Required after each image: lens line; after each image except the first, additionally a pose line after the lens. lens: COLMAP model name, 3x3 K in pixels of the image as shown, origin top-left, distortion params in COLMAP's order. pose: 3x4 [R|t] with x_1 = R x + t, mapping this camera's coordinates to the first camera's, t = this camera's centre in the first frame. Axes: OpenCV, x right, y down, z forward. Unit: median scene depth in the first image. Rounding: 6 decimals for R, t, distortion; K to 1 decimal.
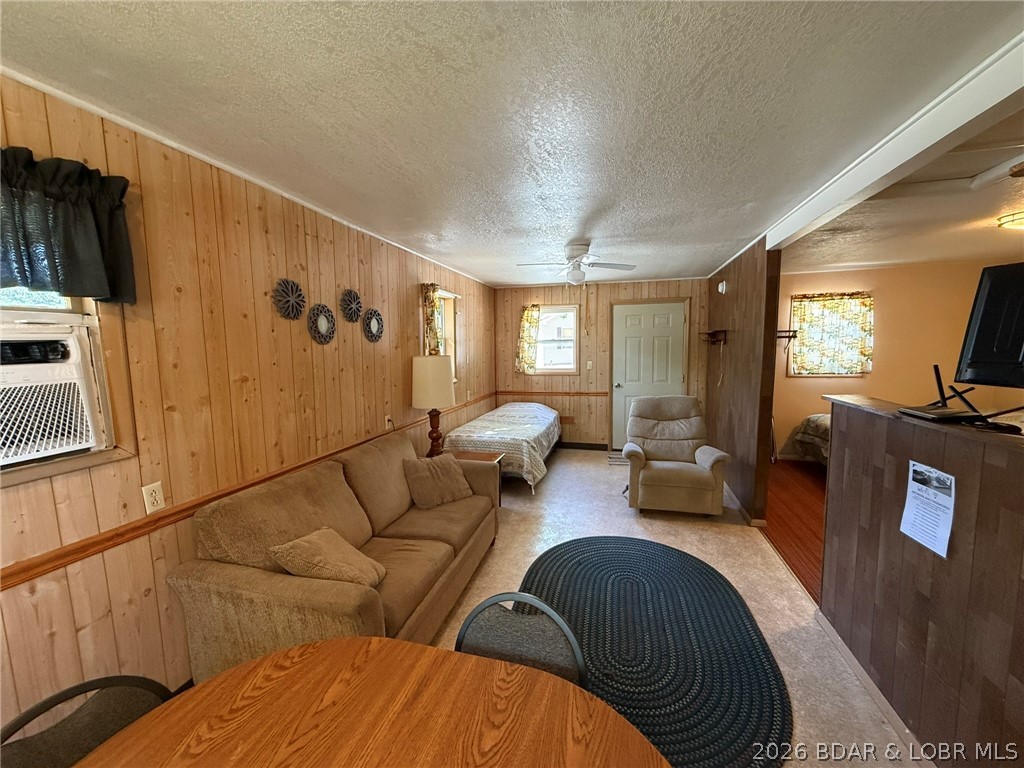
lens RADIAL K [[405.2, 0, 512.0], [0, 405.2, 384.0], [0, 0, 1]] dist [-0.000079, 0.000033]
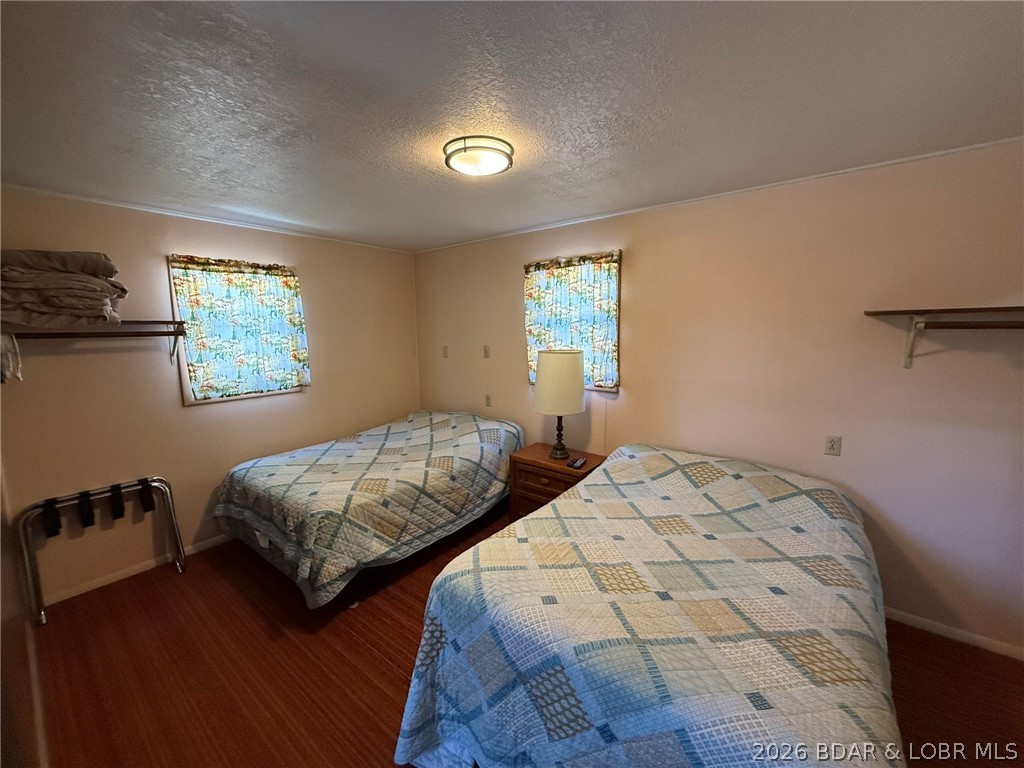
lens RADIAL K [[405.2, 0, 512.0], [0, 405.2, 384.0], [0, 0, 1]] dist [-0.000079, 0.000033]
pose [[0.377983, -0.112908, 0.918902, 0.363463], [0.098014, 0.991838, 0.081553, -0.051194], [-0.920610, 0.059239, 0.385964, 0.396562]]
